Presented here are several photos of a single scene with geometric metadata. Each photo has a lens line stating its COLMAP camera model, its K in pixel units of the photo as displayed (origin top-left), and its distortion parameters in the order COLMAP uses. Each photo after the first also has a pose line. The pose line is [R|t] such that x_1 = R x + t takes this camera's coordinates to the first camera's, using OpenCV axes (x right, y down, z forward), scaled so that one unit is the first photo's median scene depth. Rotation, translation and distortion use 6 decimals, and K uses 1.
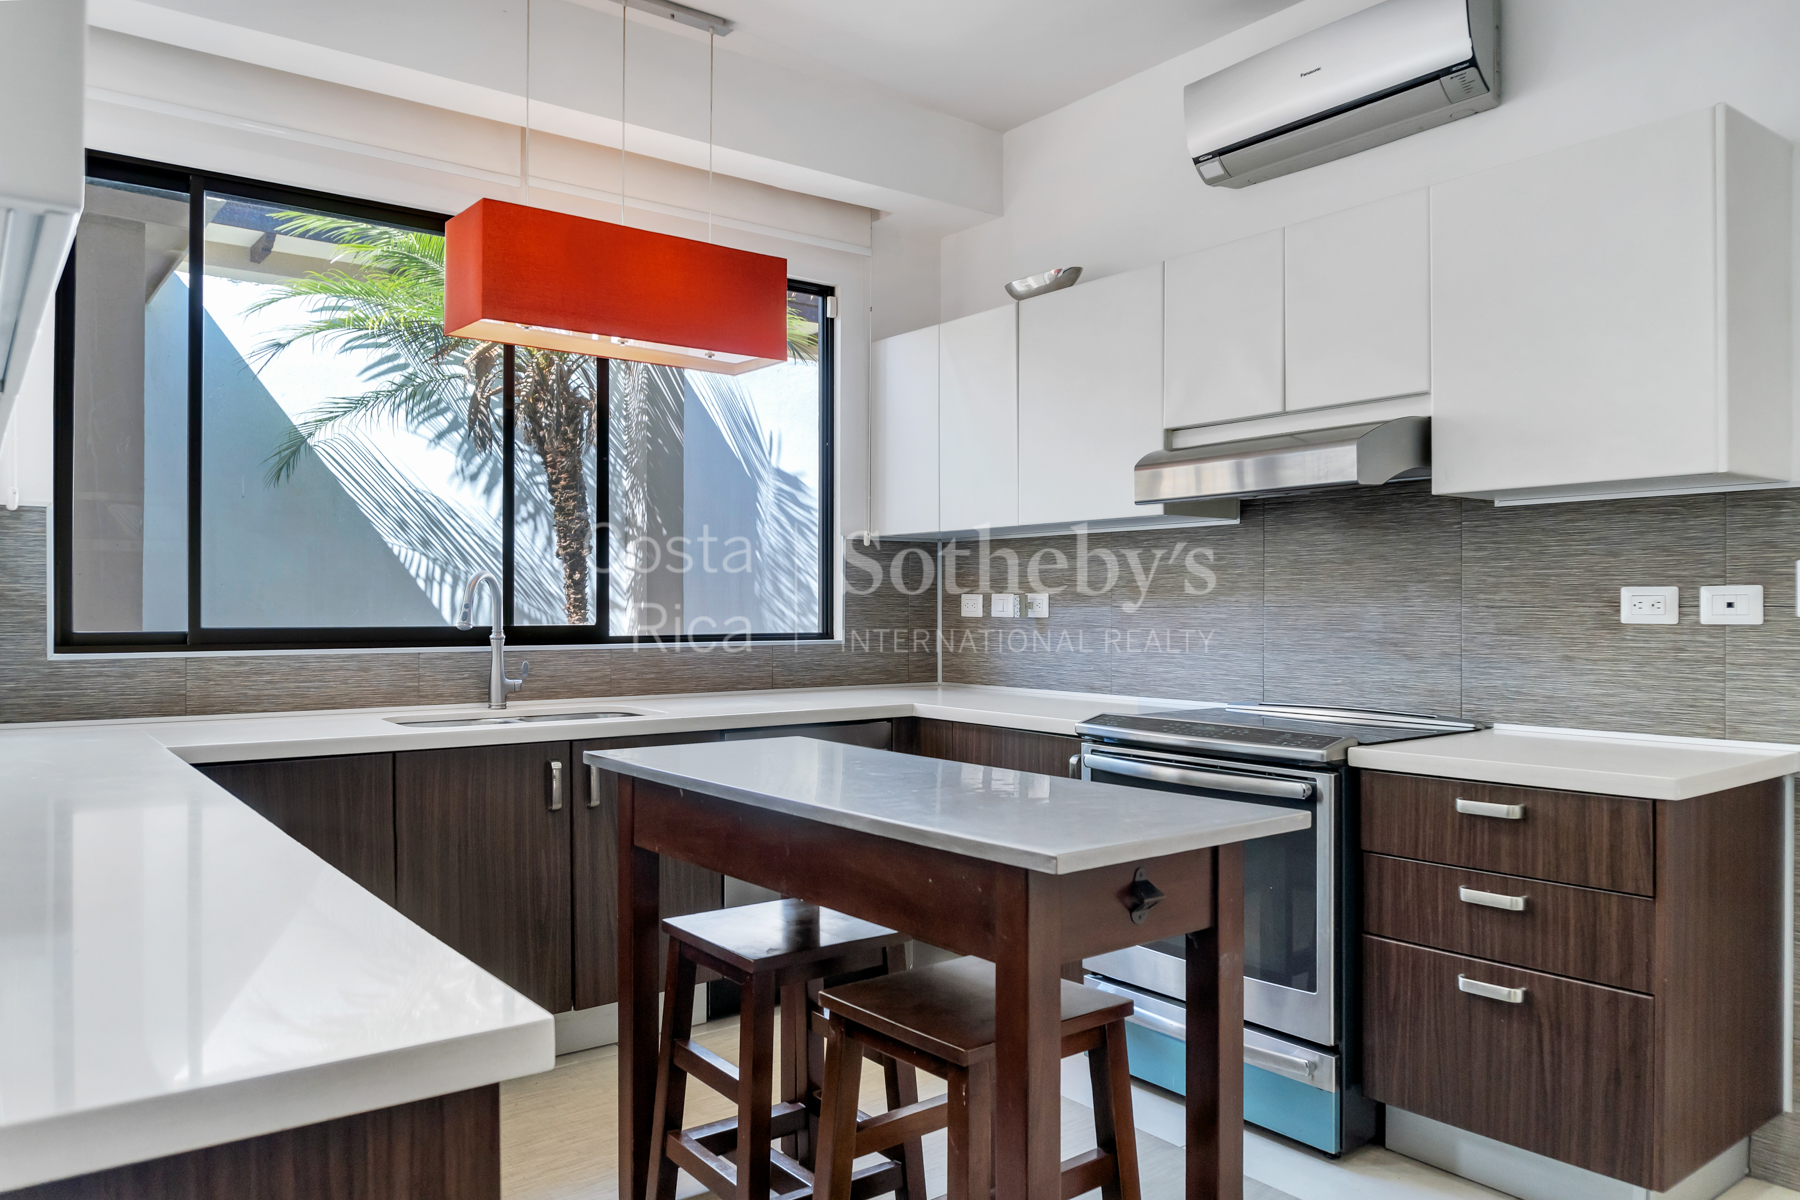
lens RADIAL K [[1222.2, 0, 908.2], [0, 1222.2, 602.2], [0, 0, 1]] dist [-0.035686, 0.007120]
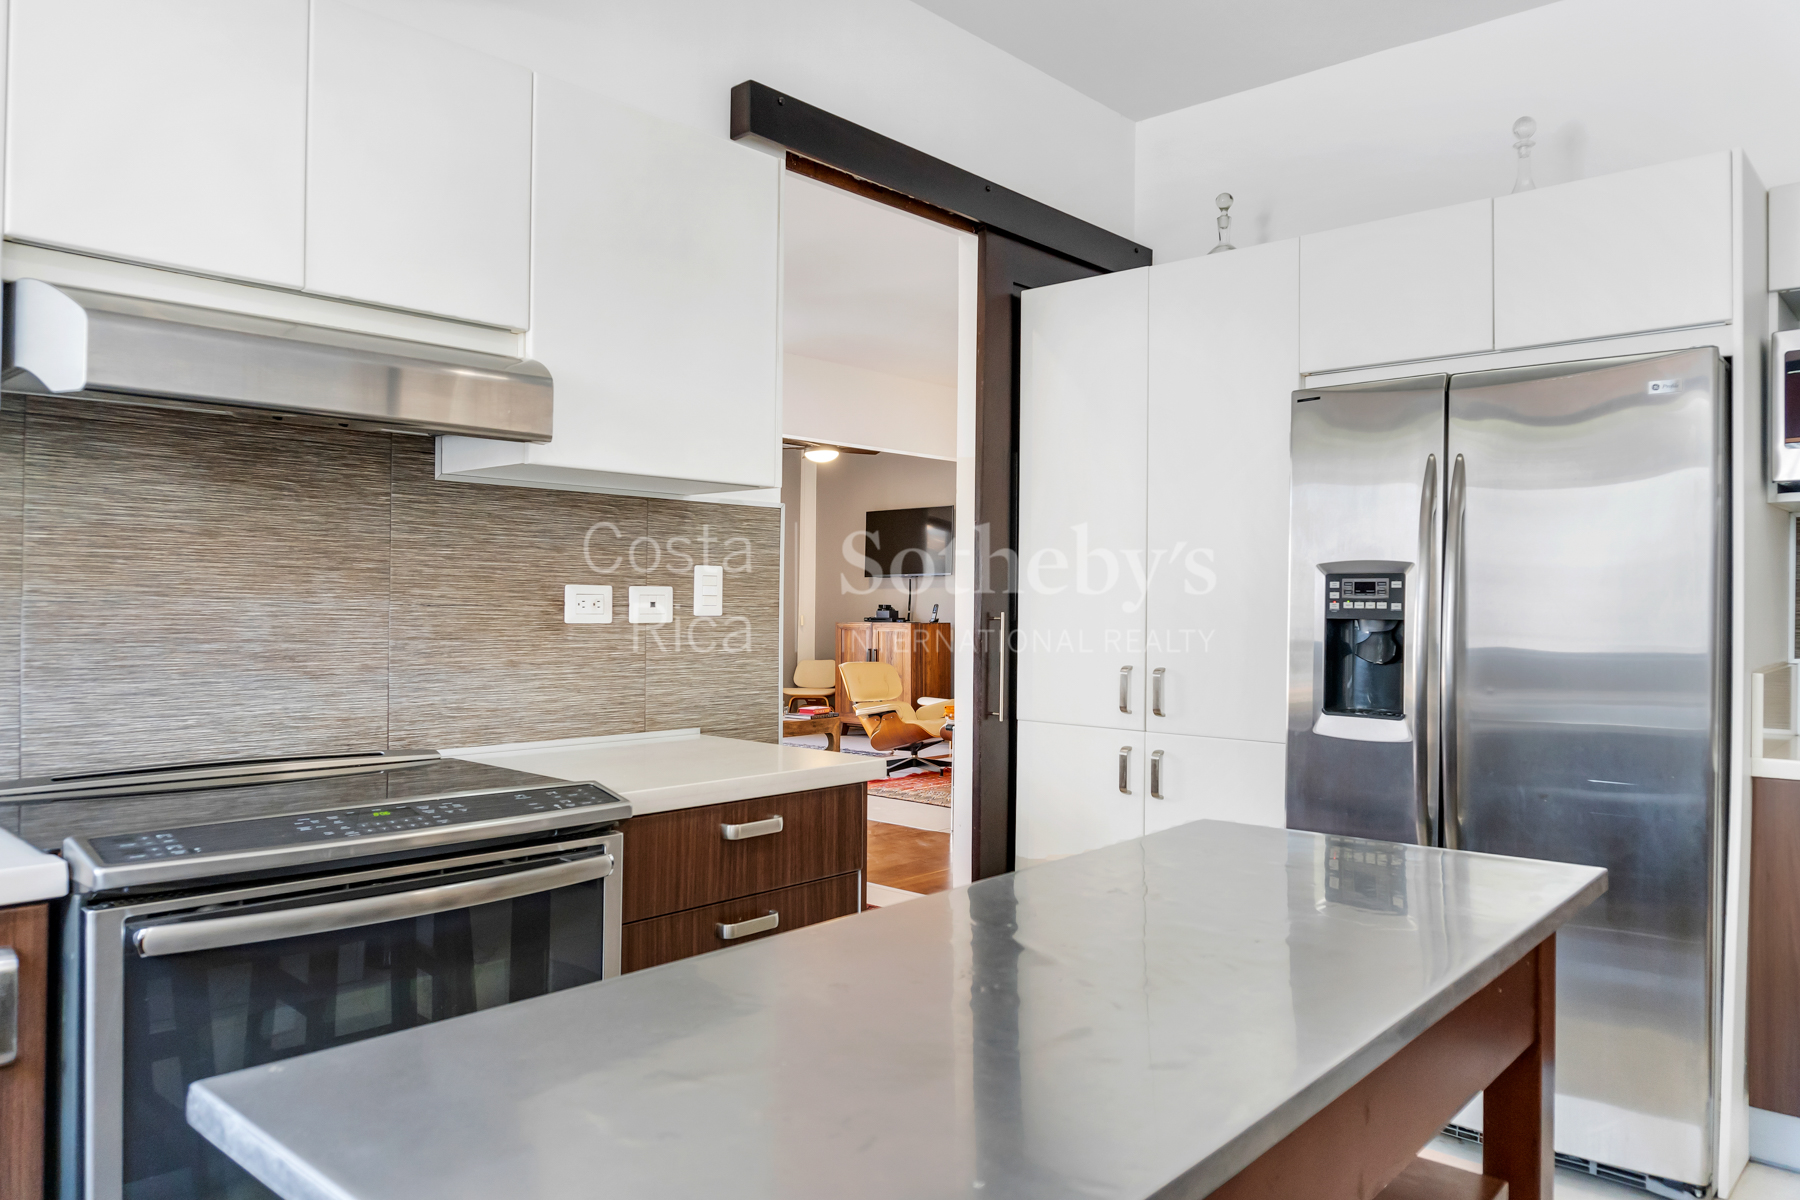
lens RADIAL K [[1222.2, 0, 911.4], [0, 1222.2, 603.0], [0, 0, 1]] dist [-0.035686, 0.007120]
pose [[-0.174569, -0.000501, 0.984645, -0.380294], [-0.013819, 0.999903, -0.001941, -0.000127], [-0.984548, -0.013945, -0.174559, 0.875473]]
